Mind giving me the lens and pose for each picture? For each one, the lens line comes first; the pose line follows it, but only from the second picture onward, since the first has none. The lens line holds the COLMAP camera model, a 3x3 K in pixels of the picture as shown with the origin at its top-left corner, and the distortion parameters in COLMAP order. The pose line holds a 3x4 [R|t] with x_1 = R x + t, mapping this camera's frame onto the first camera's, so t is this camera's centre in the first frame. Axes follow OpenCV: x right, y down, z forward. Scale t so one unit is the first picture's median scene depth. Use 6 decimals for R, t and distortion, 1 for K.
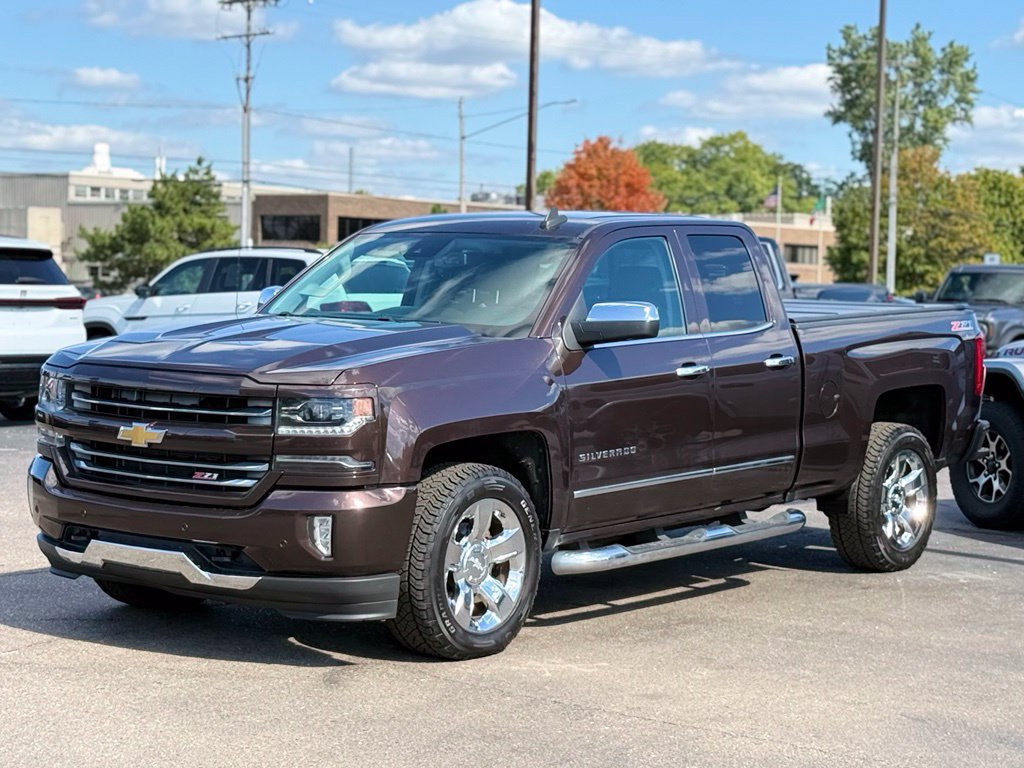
lens RADIAL K [[2143.5, 0, 510.0], [0, 2143.5, 402.6], [0, 0, 1]] dist [0.114982, 0.004250]
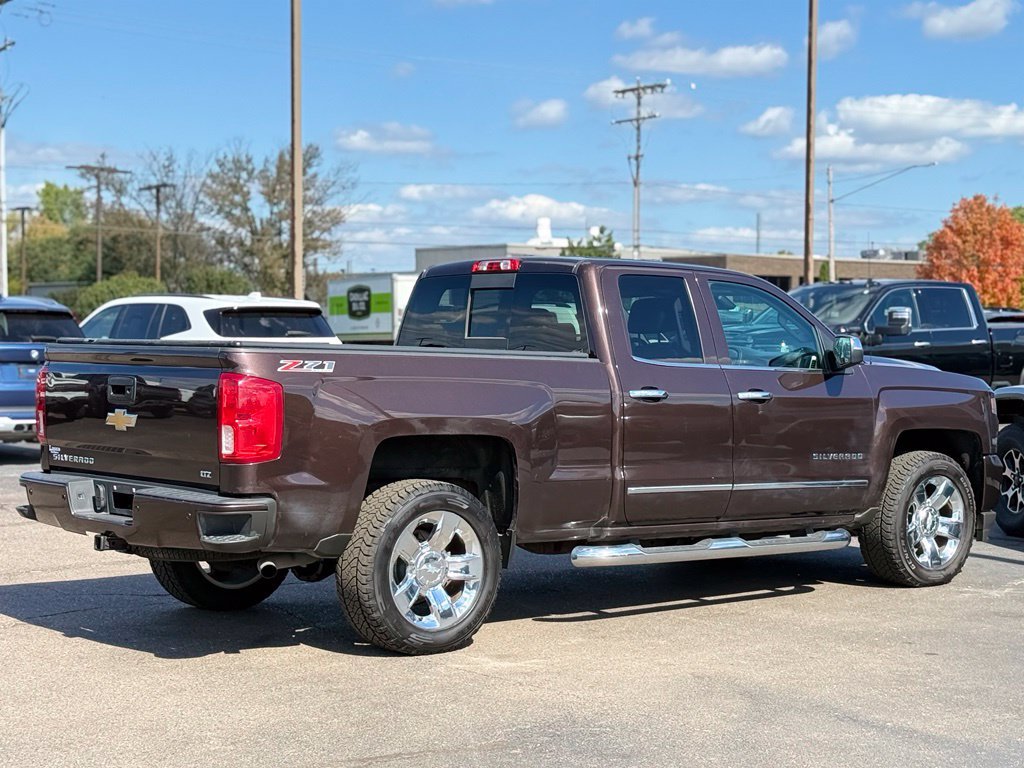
lens RADIAL K [[1923.4, 0, 515.5], [0, 1923.4, 384.0], [0, 0, 1]] dist [0.119472, 0.101312]
pose [[0.976500, -0.012246, -0.215167, 0.224686], [0.005628, 0.999493, -0.031343, 0.011249], [0.215442, 0.029396, 0.976074, -0.057011]]
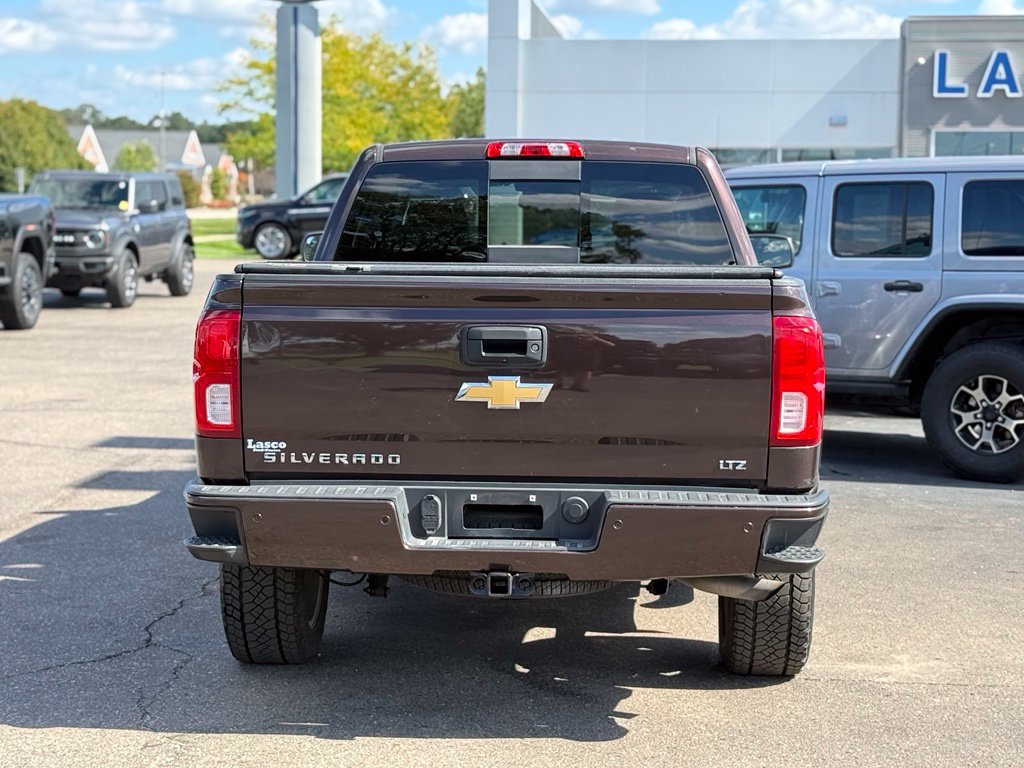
lens RADIAL K [[2079.0, 0, 513.2], [0, 2079.0, 385.8], [0, 0, 1]] dist [0.129008, 0.080064]
pose [[0.826127, -0.068531, 0.559301, -0.413484], [0.043057, 0.997352, 0.058606, -0.034007], [-0.561836, -0.024334, 0.826890, 0.226120]]
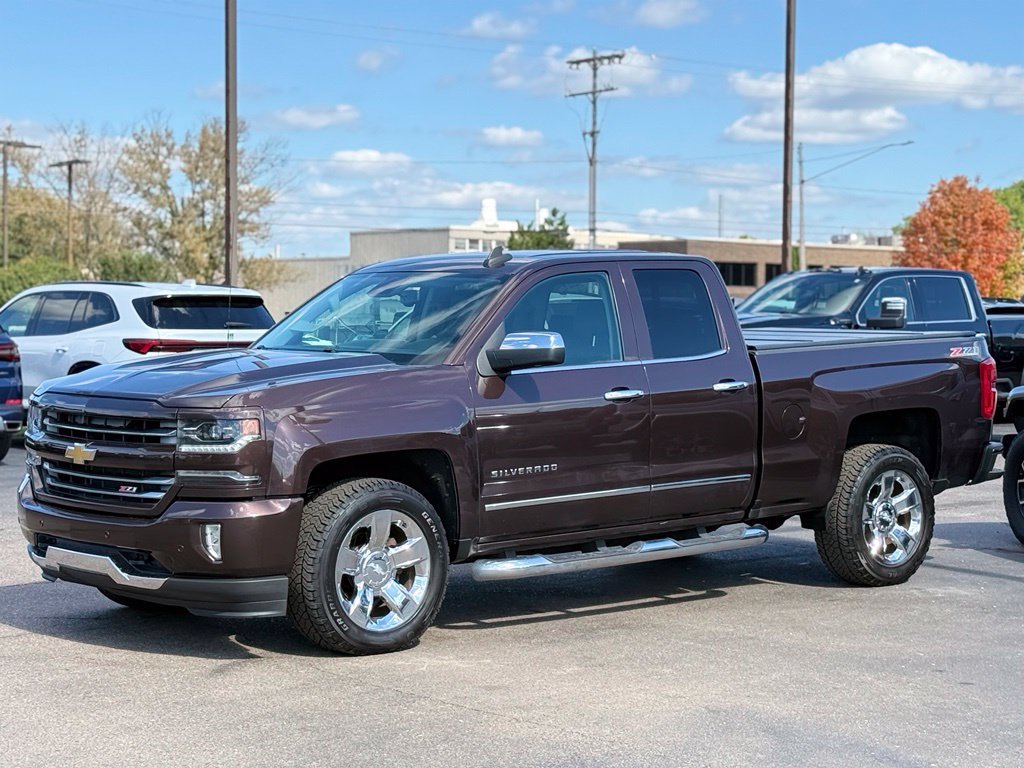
lens RADIAL K [[2079.0, 0, 513.2], [0, 2079.0, 385.8], [0, 0, 1]] dist [0.129008, 0.080064]
pose [[0.982136, -0.010651, -0.187868, 0.200880], [0.005544, 0.999601, -0.027687, 0.008339], [0.188088, 0.026150, 0.981804, -0.036984]]
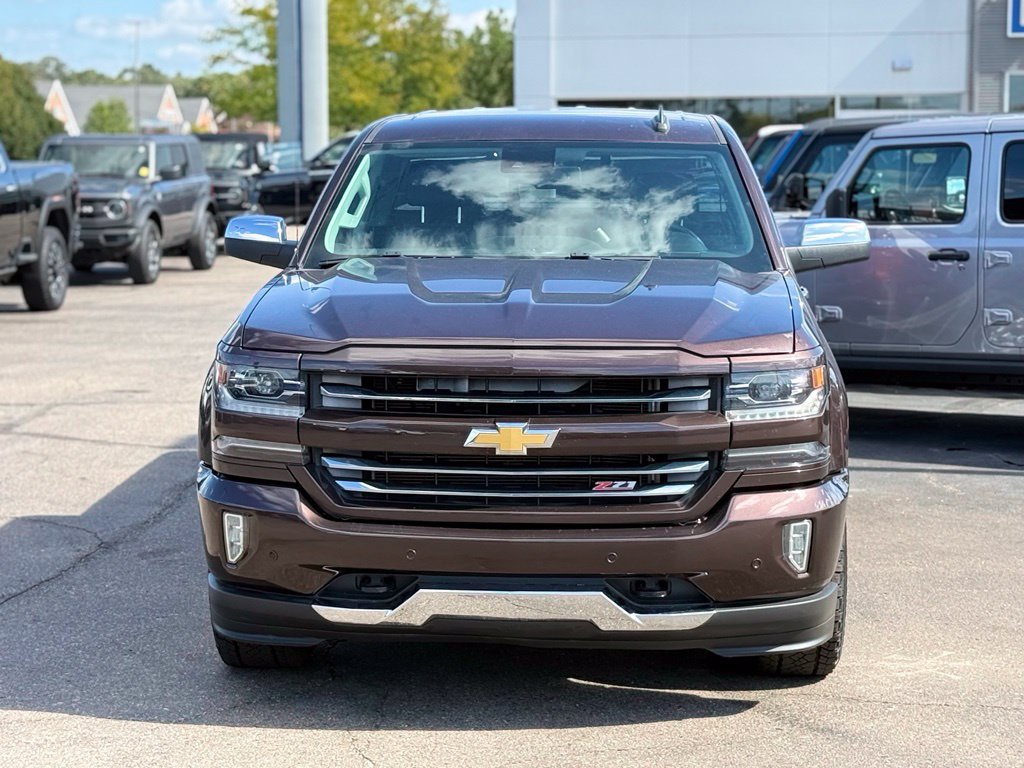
lens RADIAL K [[2261.7, 0, 508.8], [0, 2261.7, 385.0], [0, 0, 1]] dist [0.107254, 0.209669]
pose [[0.826223, -0.087011, 0.556583, -0.454855], [0.057030, 0.995843, 0.071023, -0.043825], [-0.560449, -0.026939, 0.827751, 0.280803]]
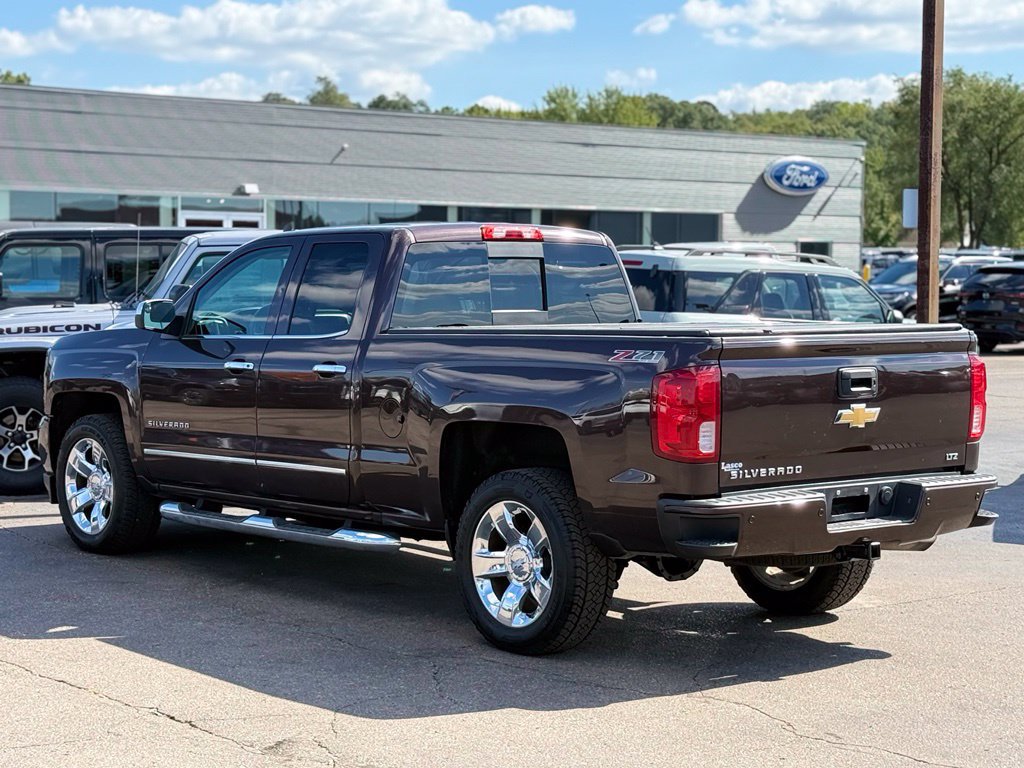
lens RADIAL K [[2079.0, 0, 513.2], [0, 2079.0, 385.8], [0, 0, 1]] dist [0.129008, 0.080064]
pose [[0.209302, -0.083523, 0.974278, -0.894535], [0.048662, 0.996001, 0.074931, -0.076074], [-0.976640, 0.031727, 0.212529, 0.645349]]
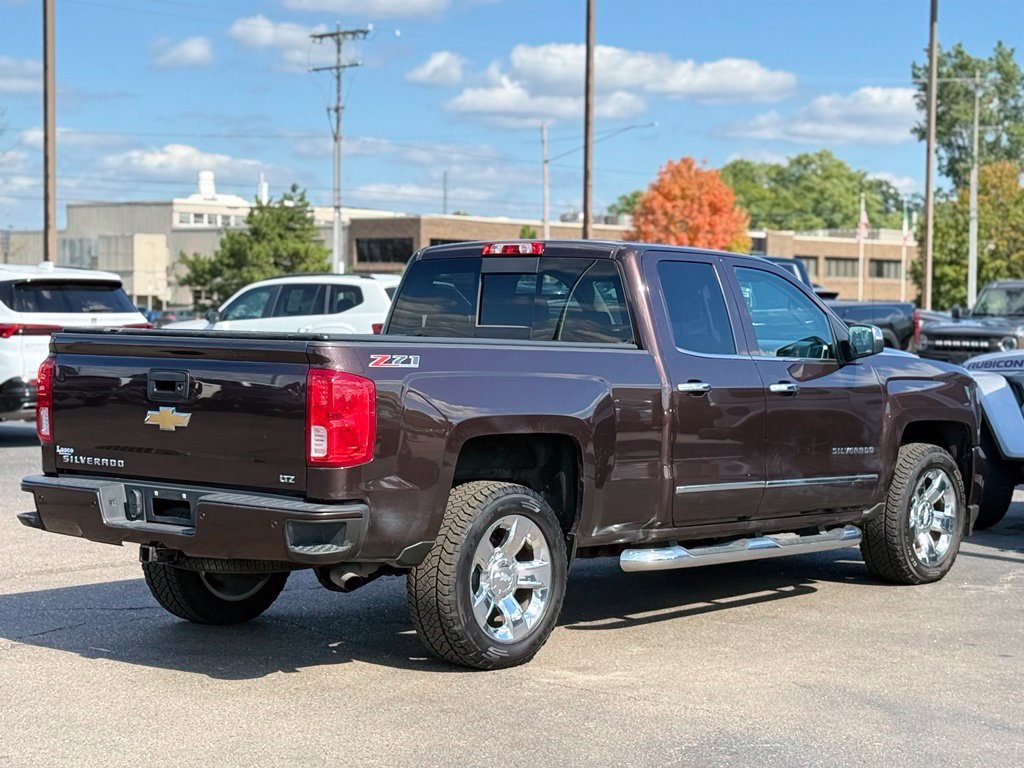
lens RADIAL K [[2107.2, 0, 513.2], [0, 2107.2, 384.6], [0, 0, 1]] dist [0.107133, 0.188035]
pose [[0.998858, -0.010495, -0.046600, 0.060905], [0.009754, 0.999823, -0.016103, 0.001333], [0.046761, 0.015630, 0.998784, -0.099038]]
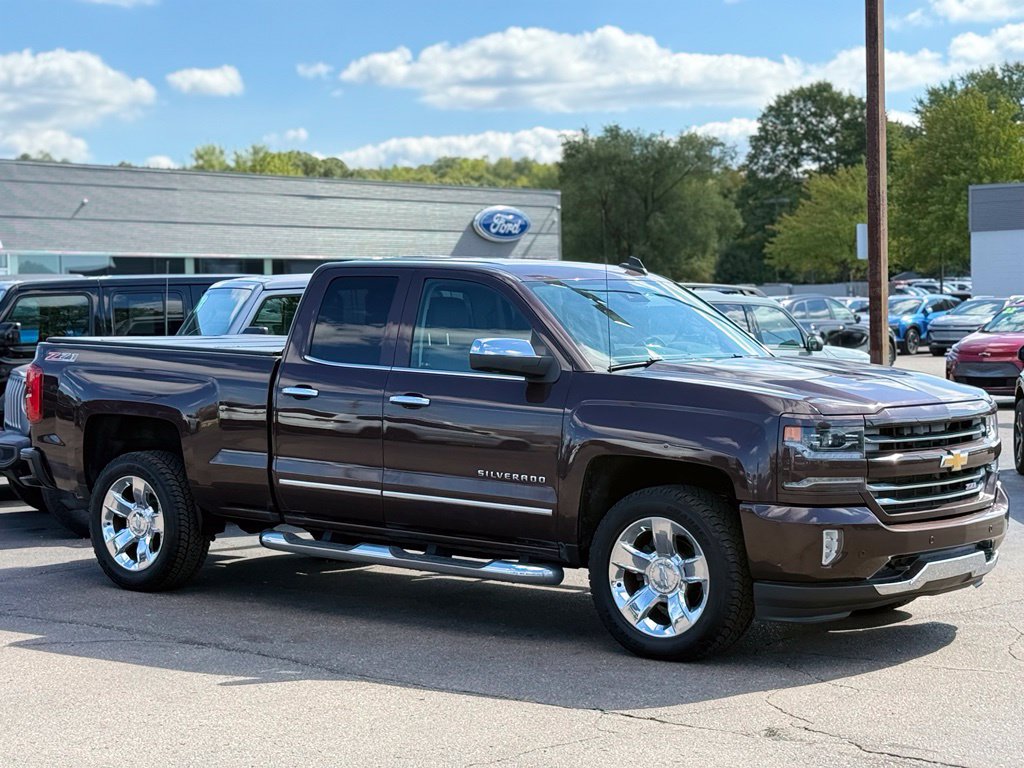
lens RADIAL K [[1979.5, 0, 509.1], [0, 1979.5, 385.0], [0, 0, 1]] dist [0.175231, 0.025037]
pose [[0.018676, -0.066017, 0.997644, -0.945541], [0.072332, 0.995292, 0.064507, -0.084930], [-0.997206, 0.070957, 0.023363, 0.921888]]
